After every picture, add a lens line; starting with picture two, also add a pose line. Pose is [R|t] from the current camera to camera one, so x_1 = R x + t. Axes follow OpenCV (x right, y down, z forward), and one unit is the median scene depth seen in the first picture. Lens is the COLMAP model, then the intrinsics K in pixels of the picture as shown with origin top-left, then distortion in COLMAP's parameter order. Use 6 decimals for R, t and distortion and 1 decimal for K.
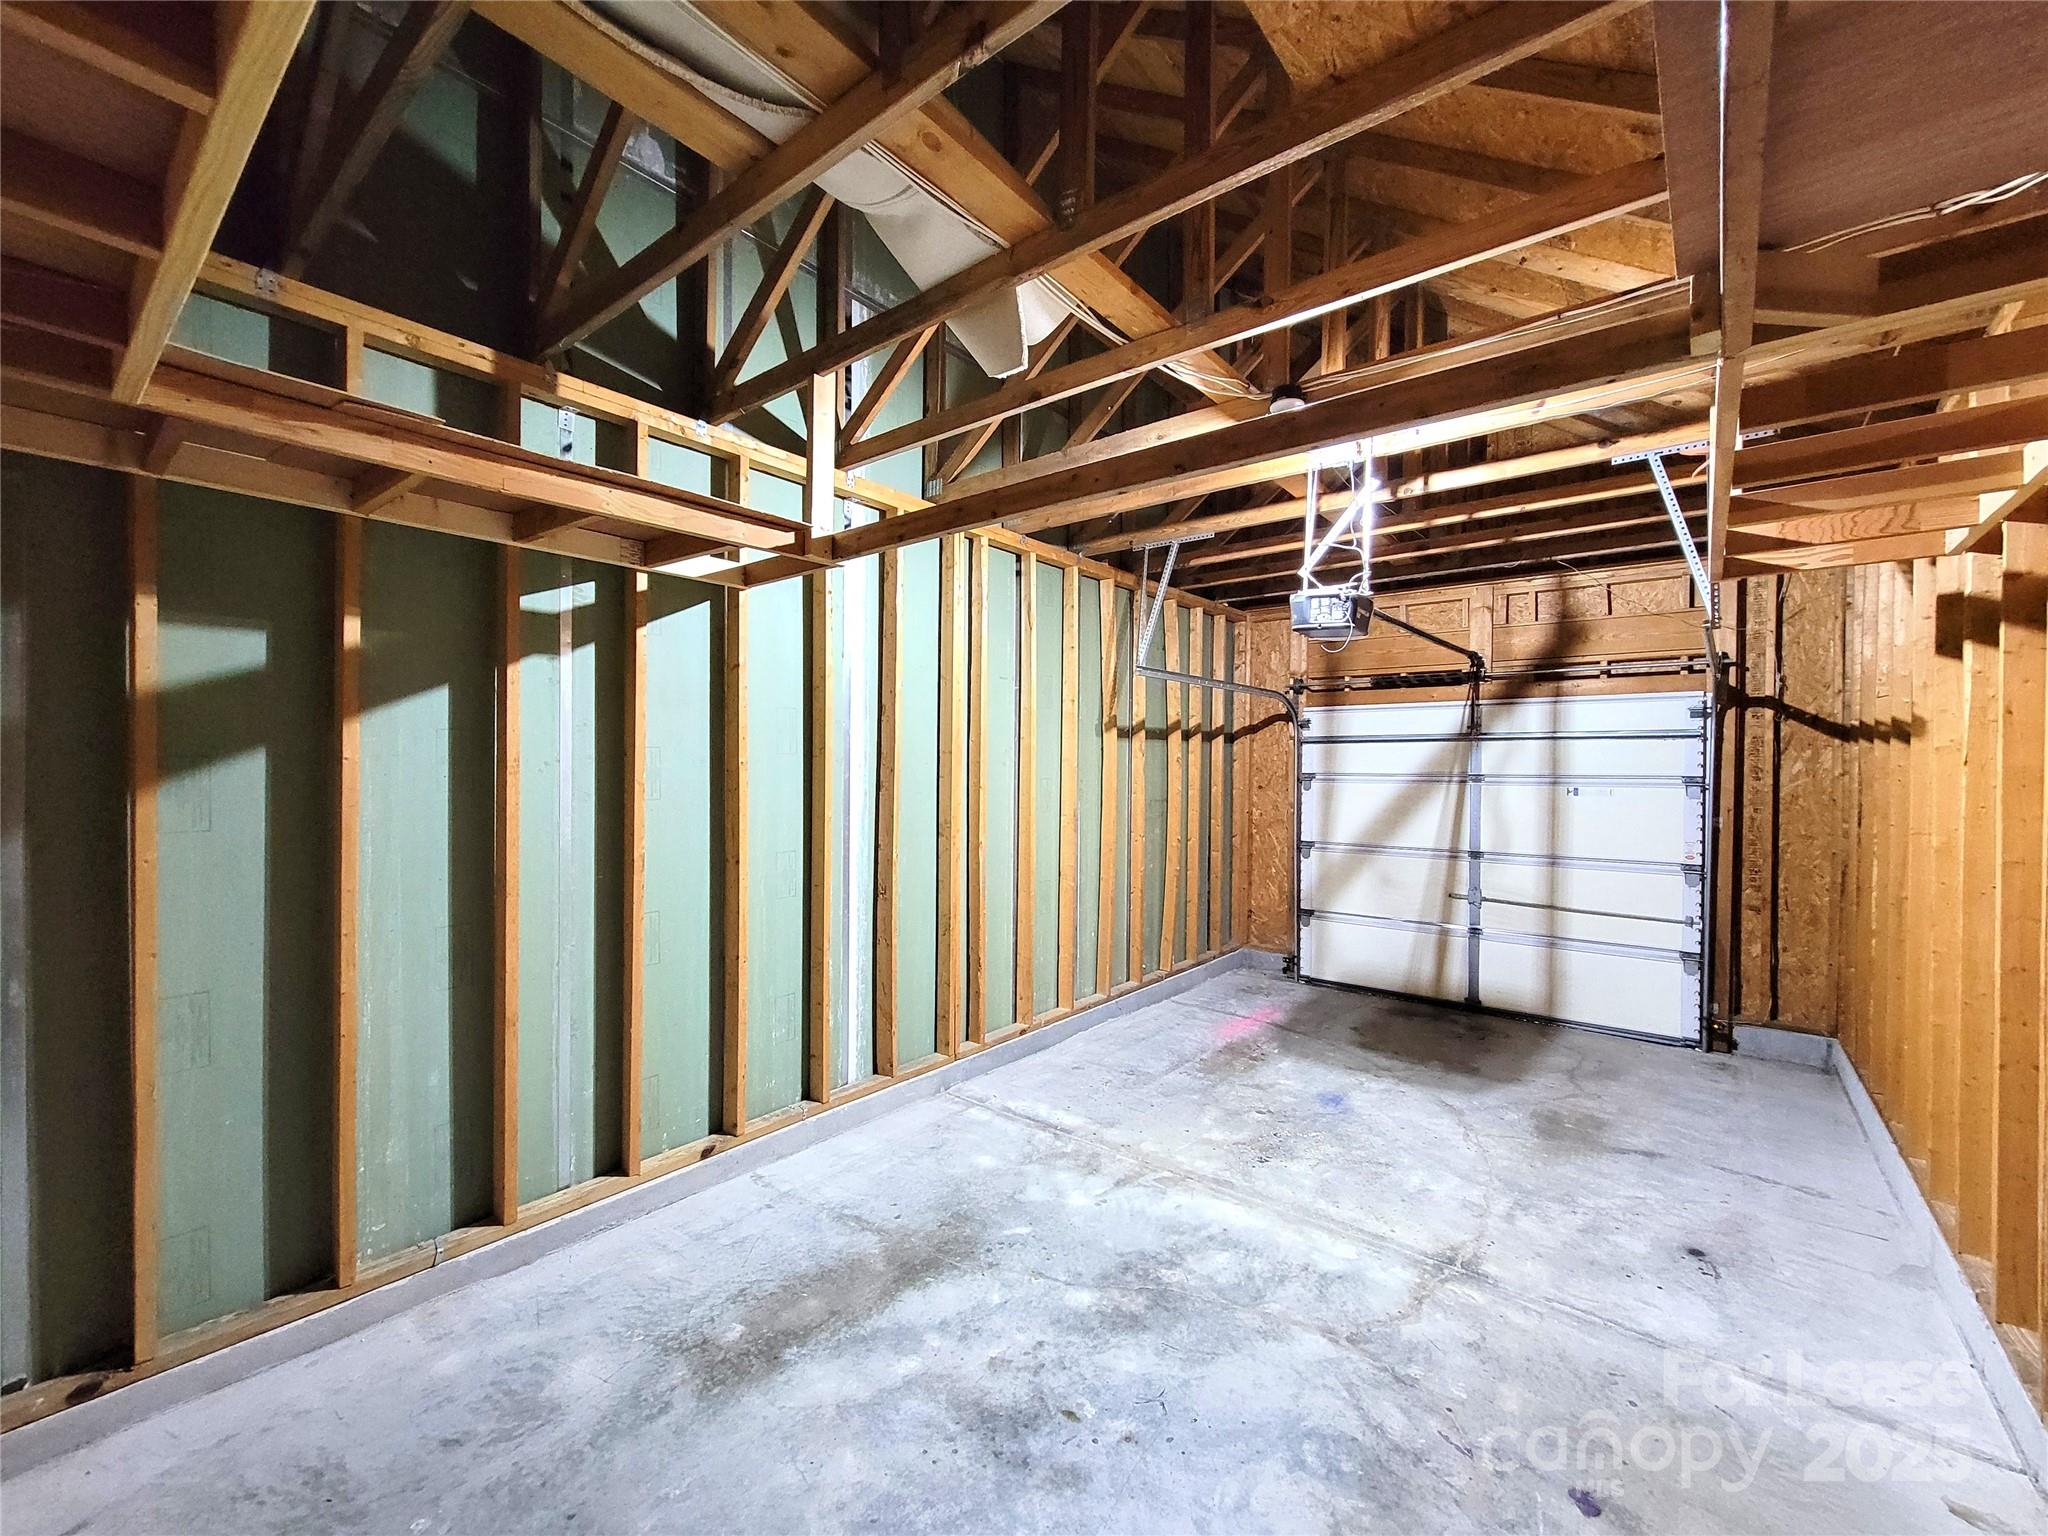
lens RADIAL K [[831.2, 0, 1025.7], [0, 831.2, 771.2], [0, 0, 1]] dist [0.002614, -0.000839]
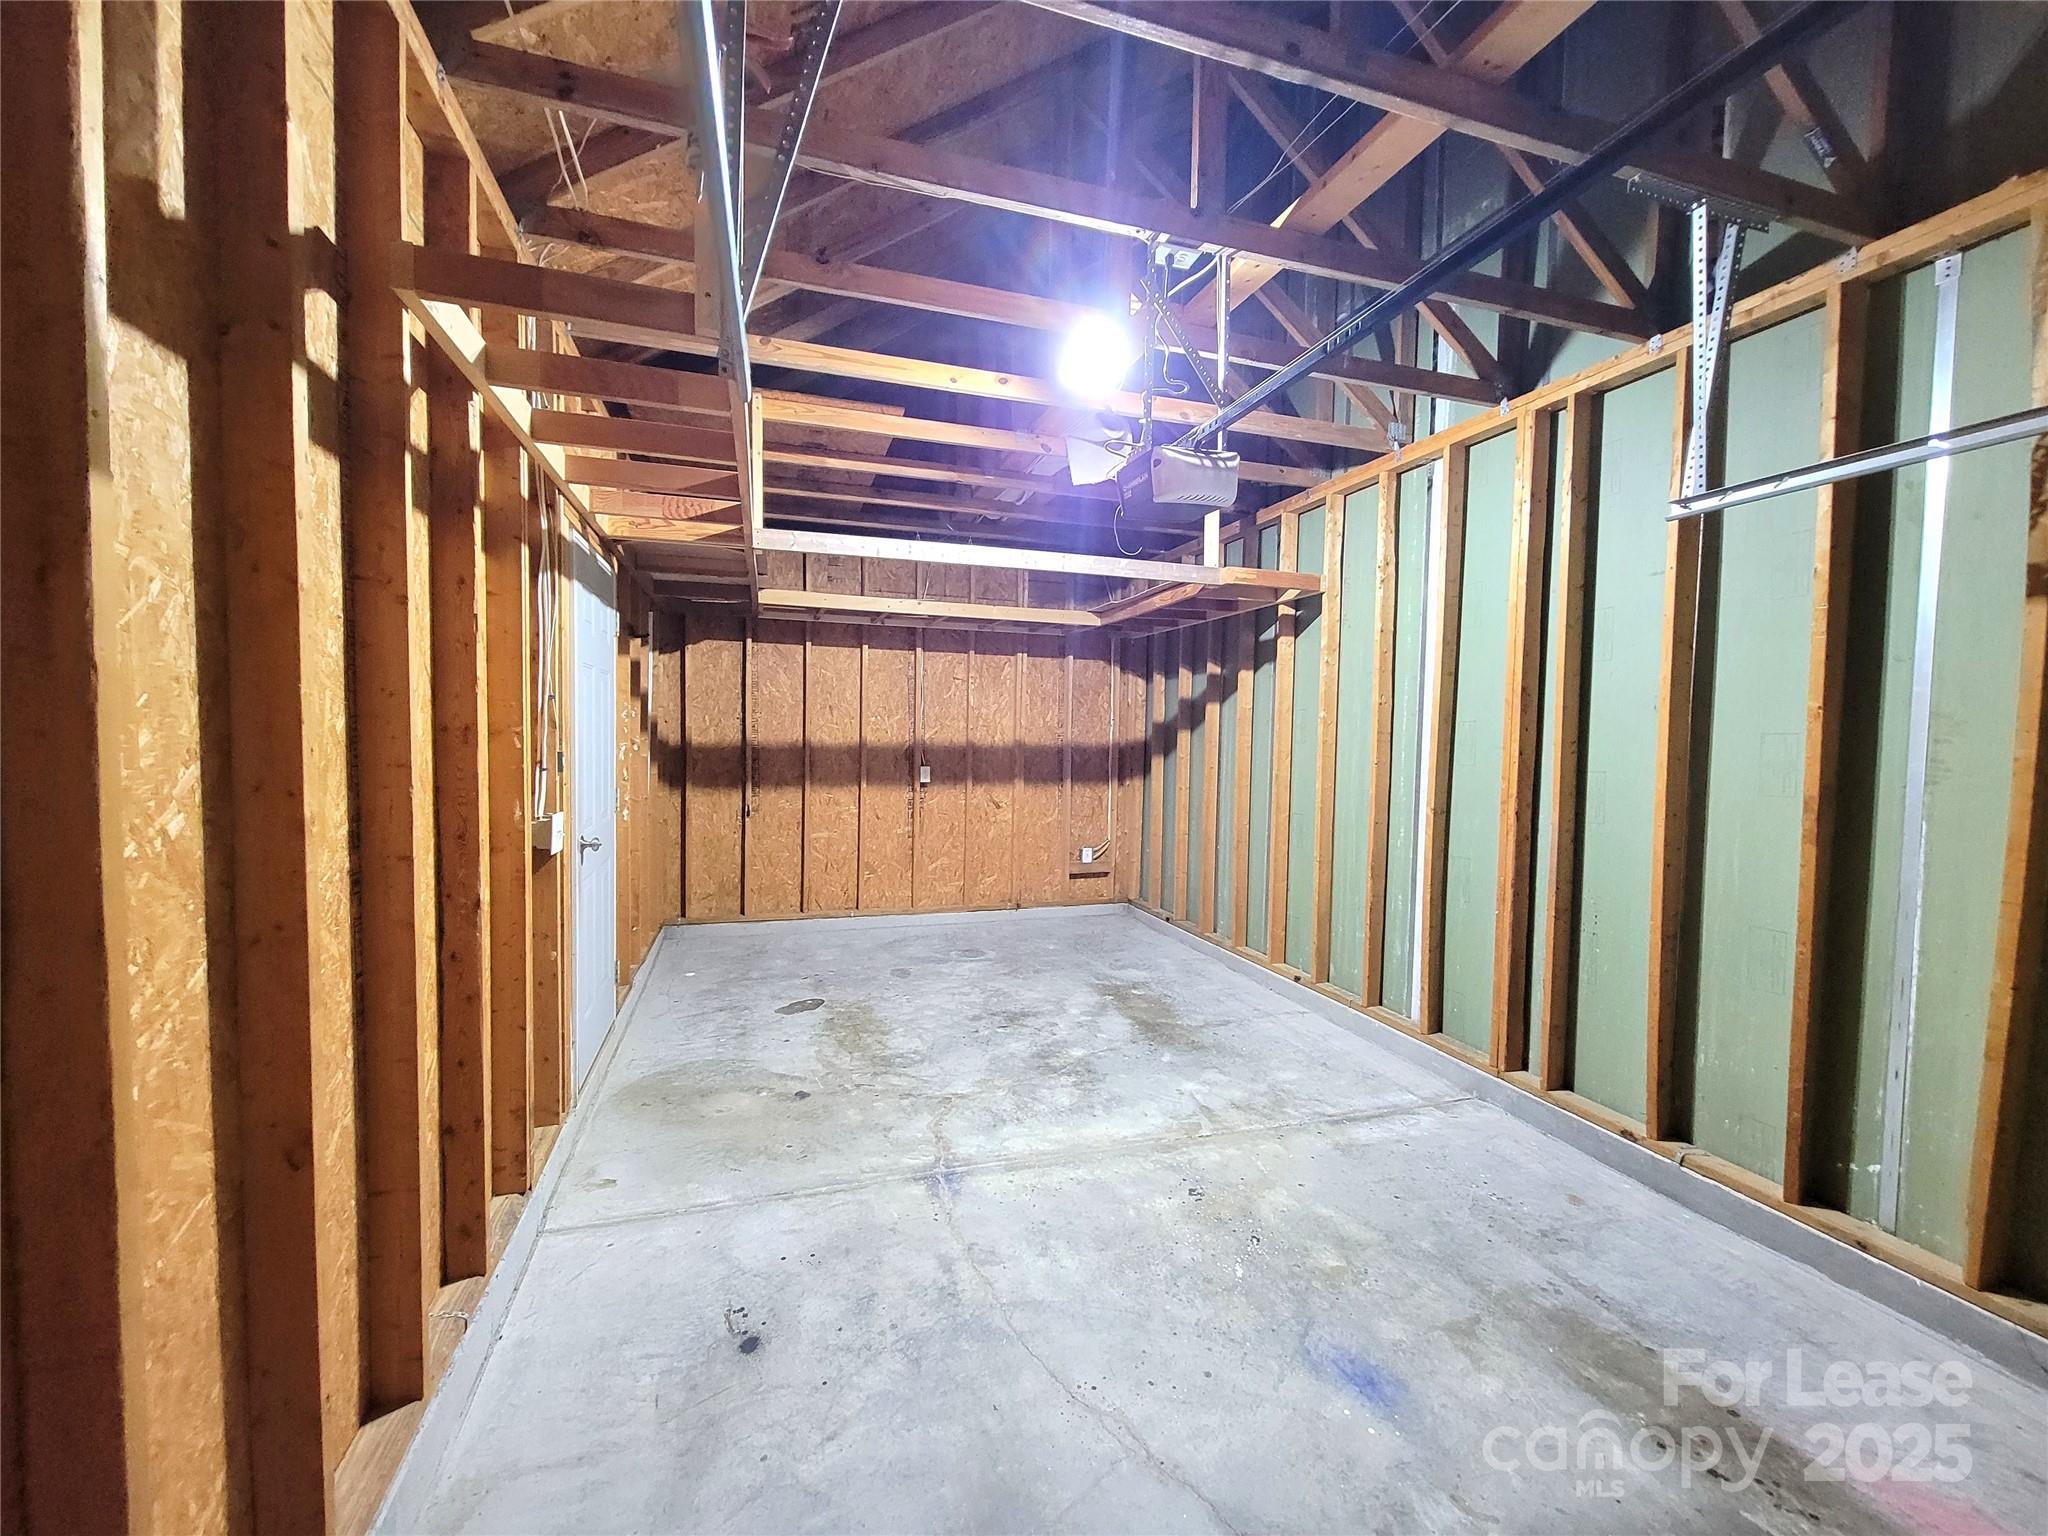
lens RADIAL K [[831.2, 0, 1023.6], [0, 831.2, 771.2], [0, 0, 1]] dist [0.002614, -0.000839]
pose [[-0.551968, 0.019676, -0.833633, 1.260990], [-0.026307, 0.998813, 0.040993, 0.042966], [0.833450, 0.044557, -0.550795, 1.567490]]
